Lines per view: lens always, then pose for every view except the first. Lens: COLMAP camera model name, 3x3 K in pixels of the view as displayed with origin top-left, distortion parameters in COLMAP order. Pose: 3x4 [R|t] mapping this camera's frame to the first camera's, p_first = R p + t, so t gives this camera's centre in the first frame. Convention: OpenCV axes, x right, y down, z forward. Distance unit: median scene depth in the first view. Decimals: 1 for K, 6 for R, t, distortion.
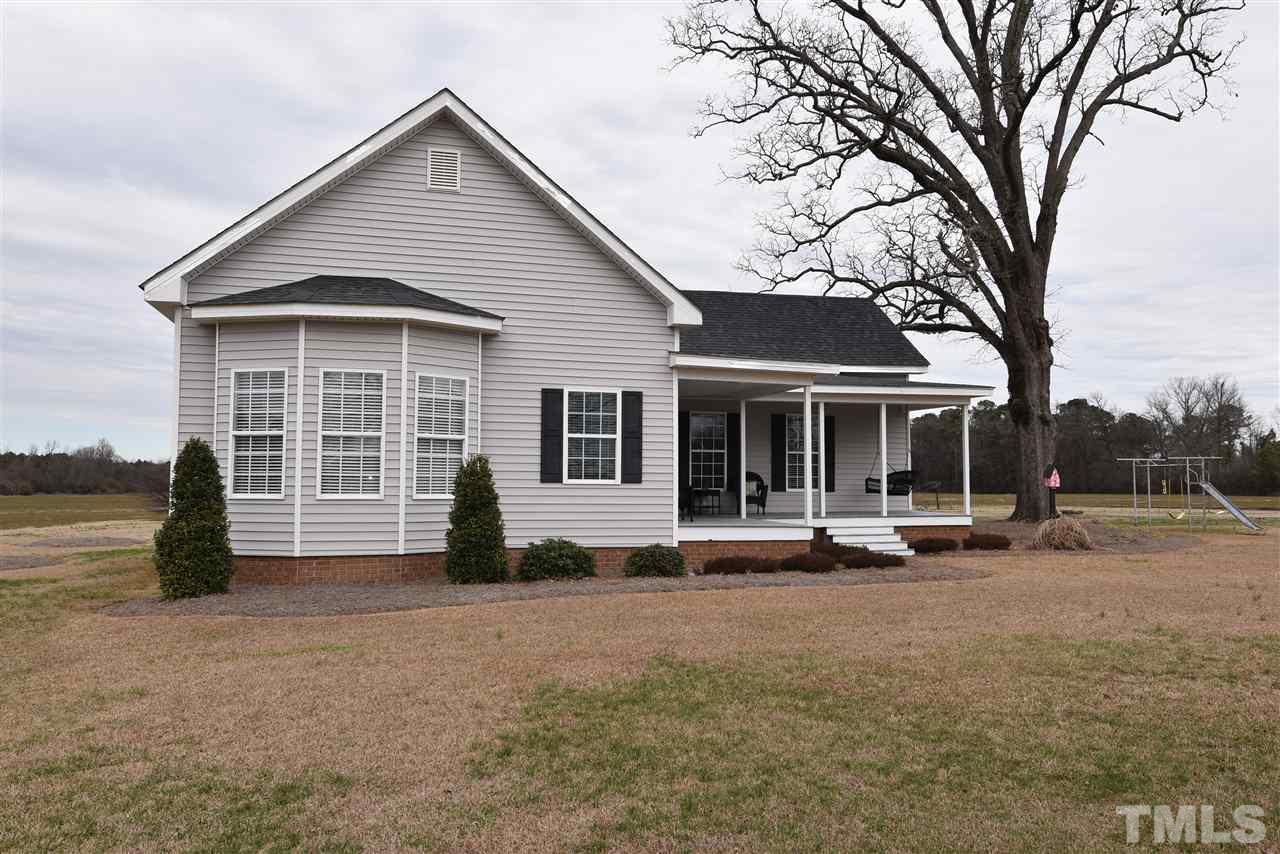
lens RADIAL K [[898.2, 0, 637.7], [0, 898.2, 422.9], [0, 0, 1]] dist [-0.006515, -0.003037]
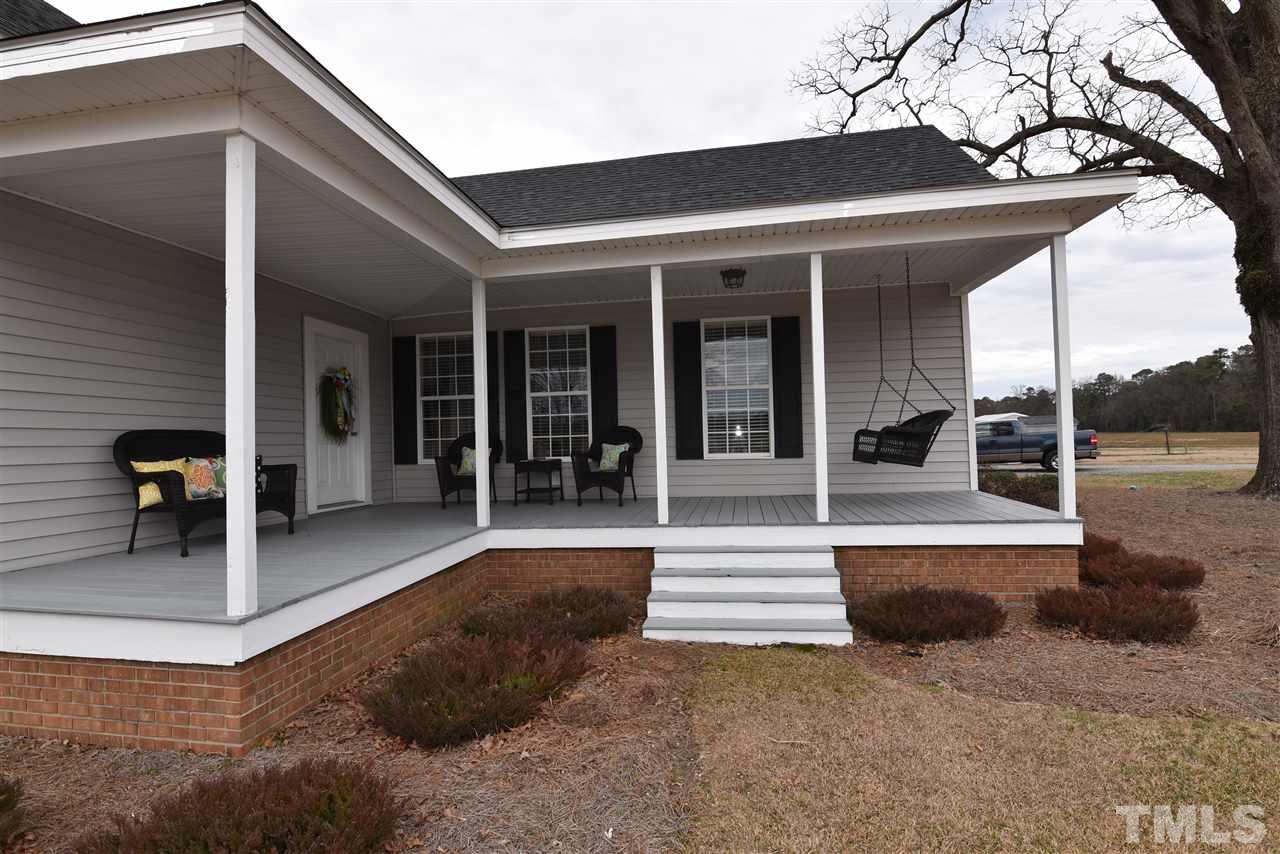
lens RADIAL K [[614.4, 0, 640.2], [0, 614.4, 429.6], [0, 0, 1]] dist [-0.010205, -0.000690]
pose [[0.916506, -0.039589, -0.398057, 0.209061], [0.066742, 0.996276, 0.054587, 0.026401], [0.394414, -0.076597, 0.915735, 0.471712]]
